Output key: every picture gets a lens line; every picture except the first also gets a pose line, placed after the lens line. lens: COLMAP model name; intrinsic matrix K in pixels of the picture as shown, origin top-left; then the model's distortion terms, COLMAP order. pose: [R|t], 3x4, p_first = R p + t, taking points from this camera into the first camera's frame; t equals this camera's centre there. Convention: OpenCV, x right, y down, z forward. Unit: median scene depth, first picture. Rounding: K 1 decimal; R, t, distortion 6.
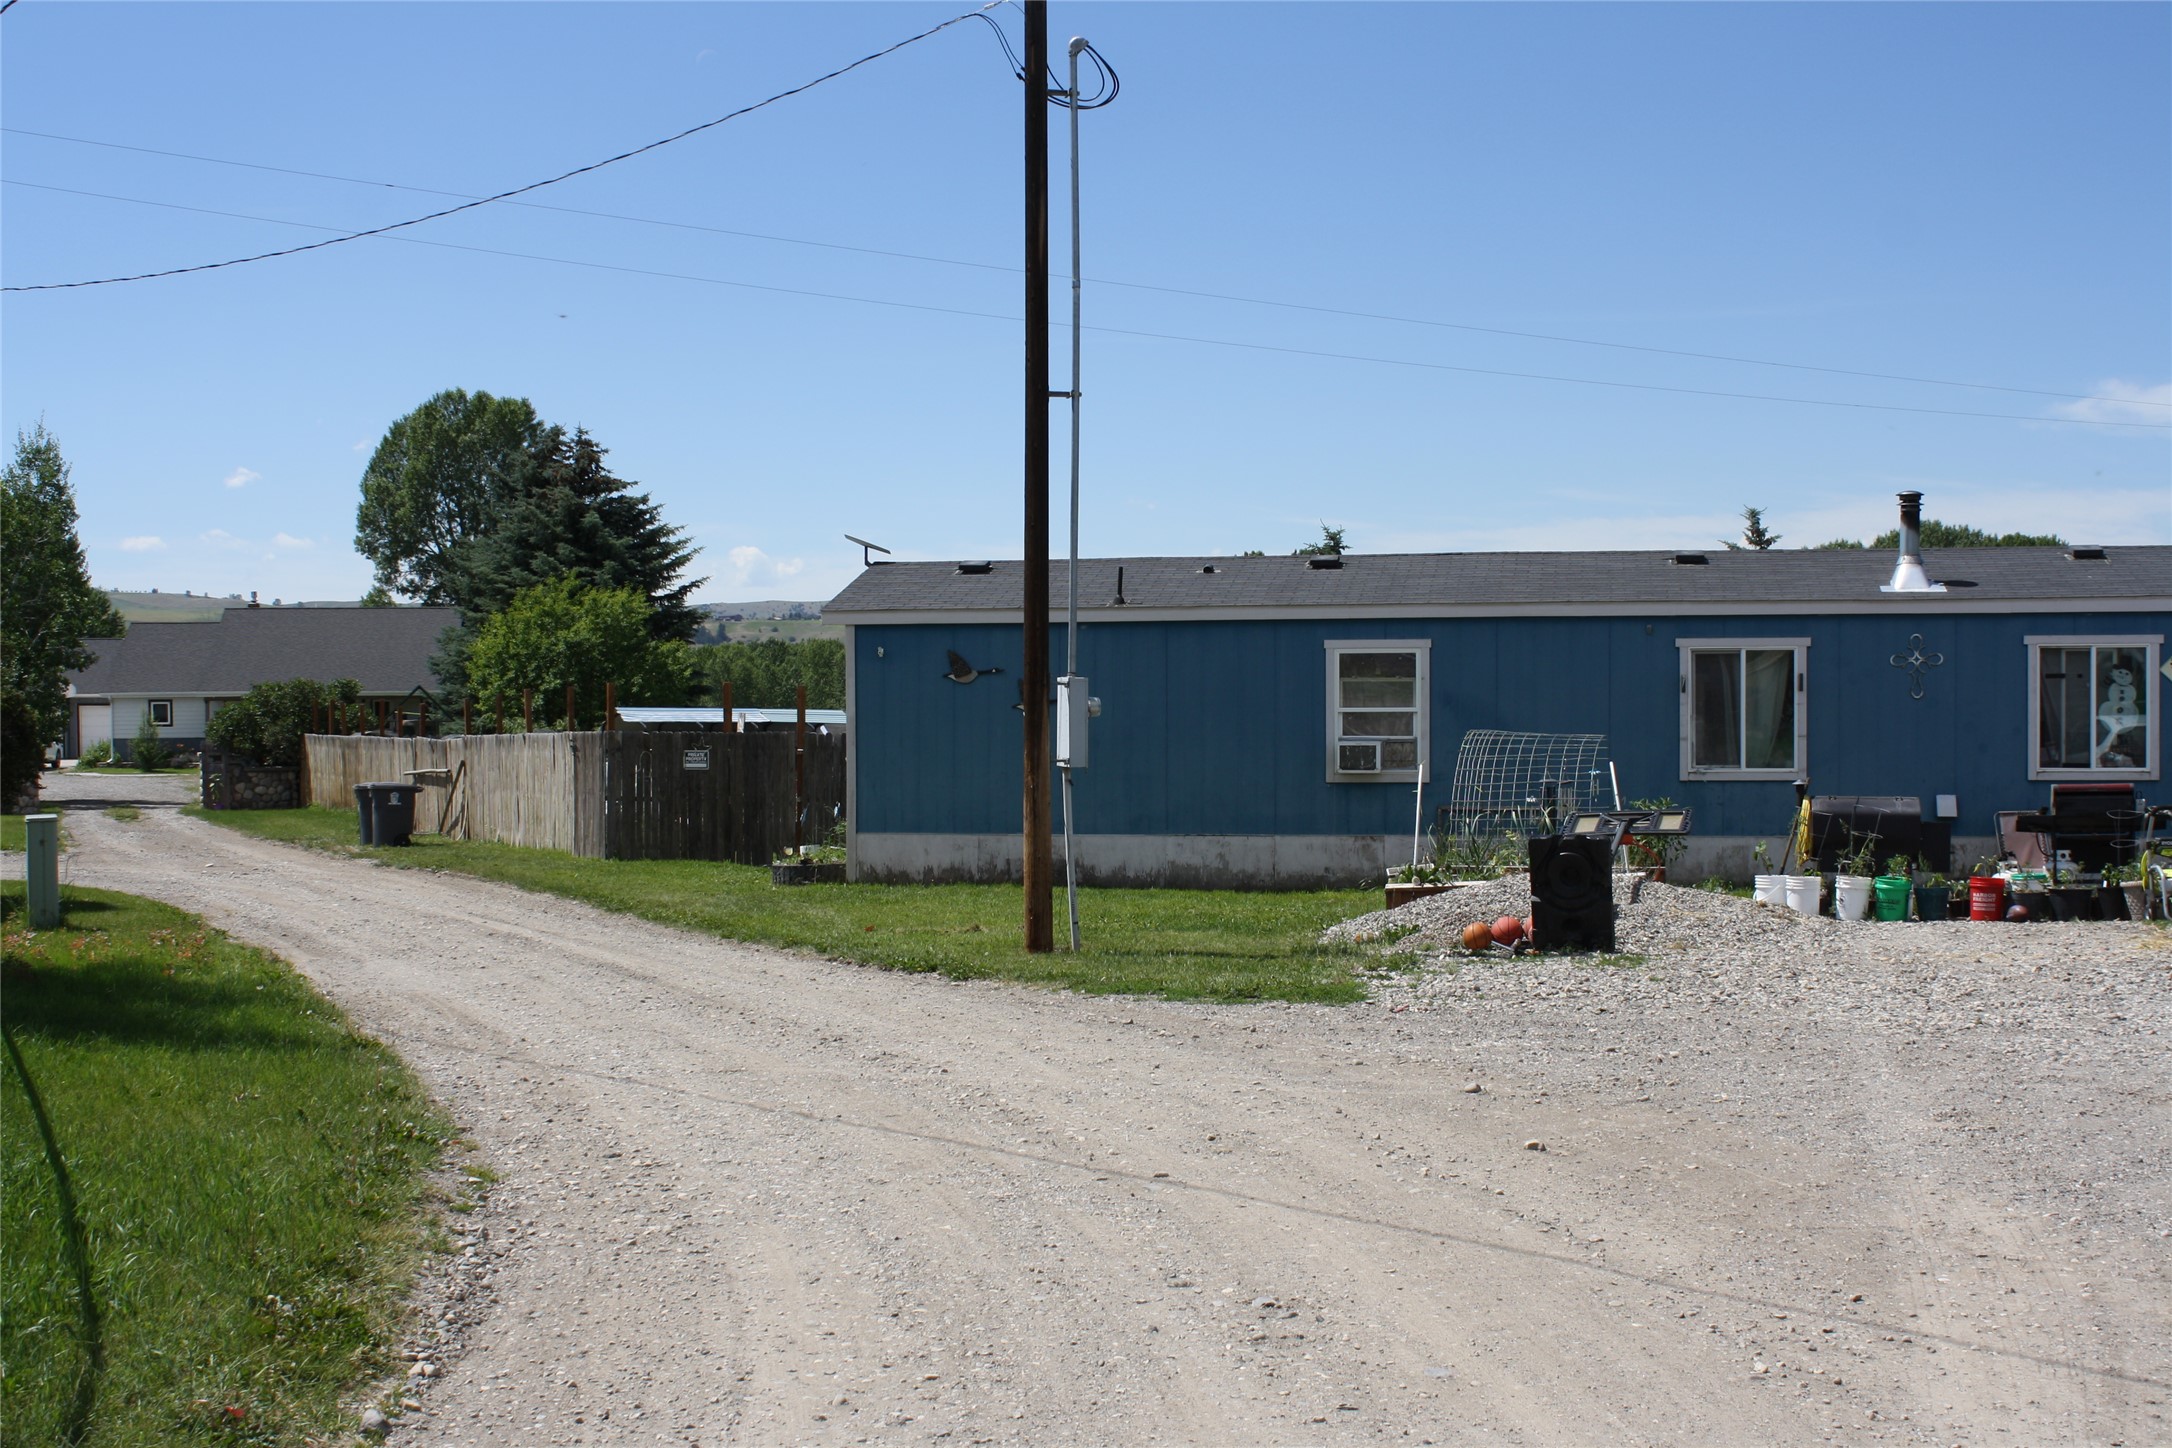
lens RADIAL K [[2682.1, 0, 1090.4], [0, 2682.1, 723.2], [0, 0, 1]] dist [-0.127496, 0.000000]
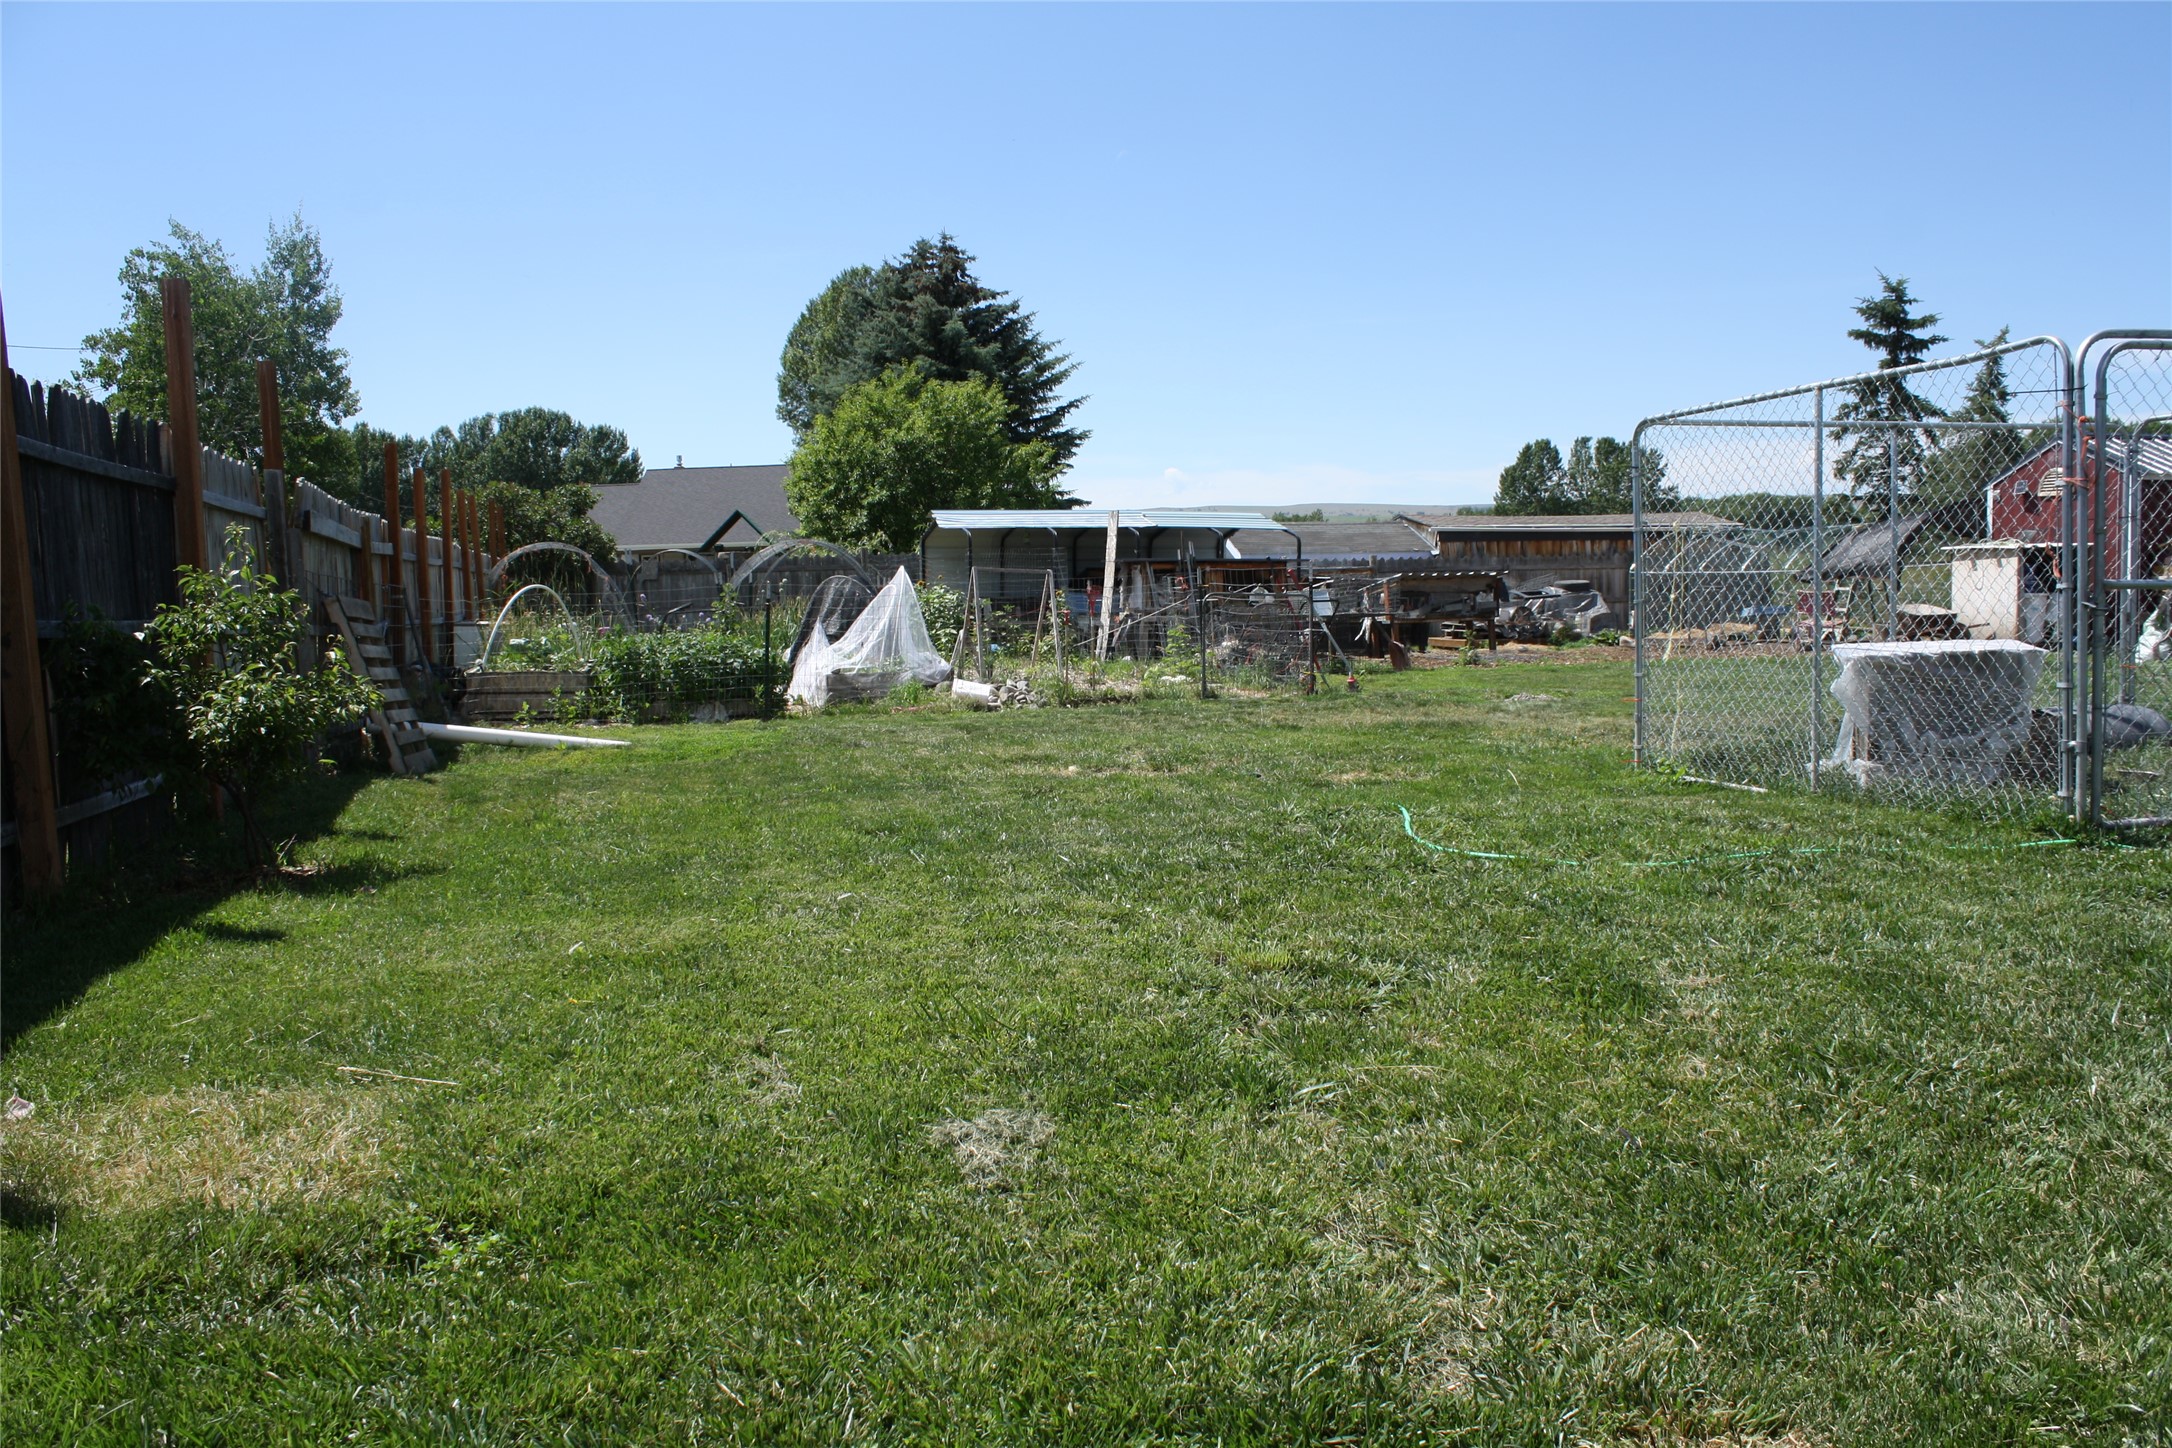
lens RADIAL K [[1842.0, 0, 1079.7], [0, 1842.0, 719.9], [0, 0, 1]] dist [-0.161650, 0.133710]
pose [[0.986469, -0.002376, -0.163933, -0.063843], [0.013897, 0.997508, 0.069169, 0.016275], [0.163360, -0.070511, 0.984044, 0.546839]]
